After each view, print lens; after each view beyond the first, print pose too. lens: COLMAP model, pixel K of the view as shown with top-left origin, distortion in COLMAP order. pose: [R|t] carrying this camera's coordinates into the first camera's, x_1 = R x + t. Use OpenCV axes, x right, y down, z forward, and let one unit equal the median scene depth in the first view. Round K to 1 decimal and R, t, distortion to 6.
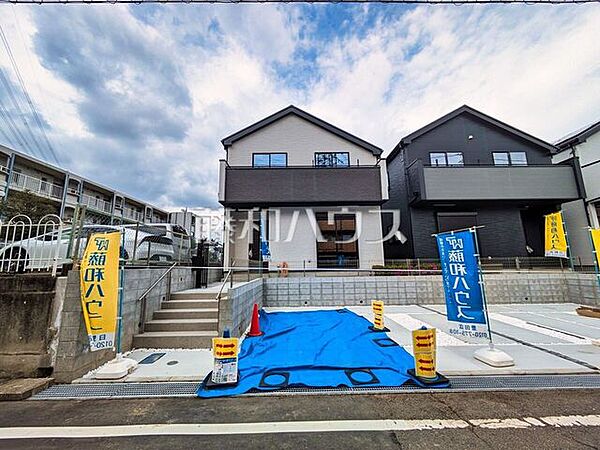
lens RADIAL K [[234.7, 0, 300.6], [0, 234.7, 225.7], [0, 0, 1]] dist [0.001065, 0.001262]
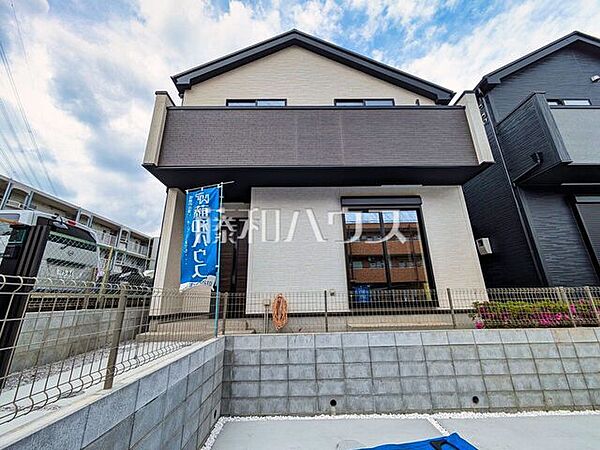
lens RADIAL K [[234.7, 0, 299.5], [0, 234.7, 225.4], [0, 0, 1]] dist [0.001065, 0.001262]
pose [[0.999901, 0.002915, 0.013770, -0.035880], [-0.001072, 0.991249, -0.132003, 0.081231], [-0.014034, 0.131975, 0.991154, 0.527588]]
